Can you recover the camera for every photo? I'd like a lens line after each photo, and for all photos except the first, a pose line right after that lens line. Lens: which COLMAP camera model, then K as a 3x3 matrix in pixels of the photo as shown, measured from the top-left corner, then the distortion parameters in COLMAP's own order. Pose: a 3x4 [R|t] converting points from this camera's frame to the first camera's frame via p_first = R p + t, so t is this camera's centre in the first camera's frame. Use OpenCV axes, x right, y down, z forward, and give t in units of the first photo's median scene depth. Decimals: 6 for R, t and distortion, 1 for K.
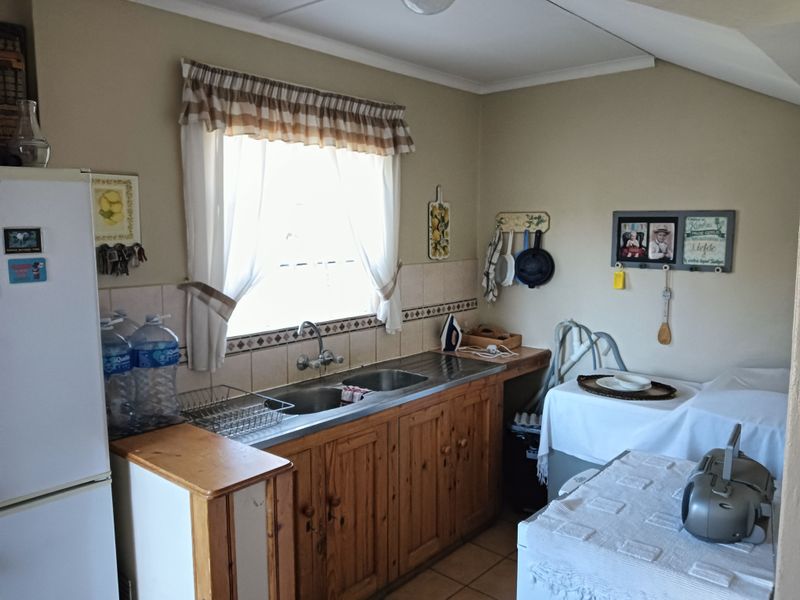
lens RADIAL K [[621.1, 0, 397.2], [0, 621.1, 295.8], [0, 0, 1]] dist [0.002235, -0.008164]
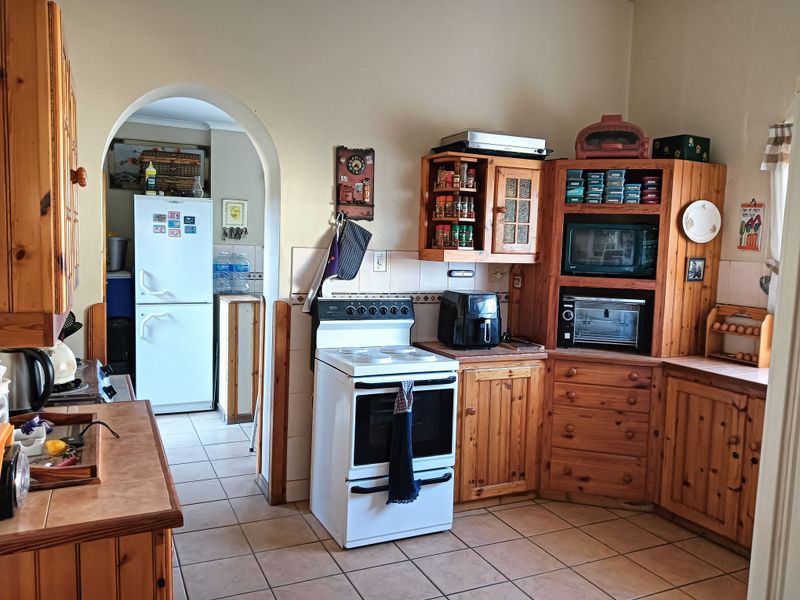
lens RADIAL K [[621.1, 0, 397.2], [0, 621.1, 295.8], [0, 0, 1]] dist [0.002235, -0.008164]
pose [[0.915949, 0.069739, -0.395189, 1.251669], [-0.084499, 0.996222, -0.020045, 0.203880], [0.392298, 0.051753, 0.918381, -1.139674]]
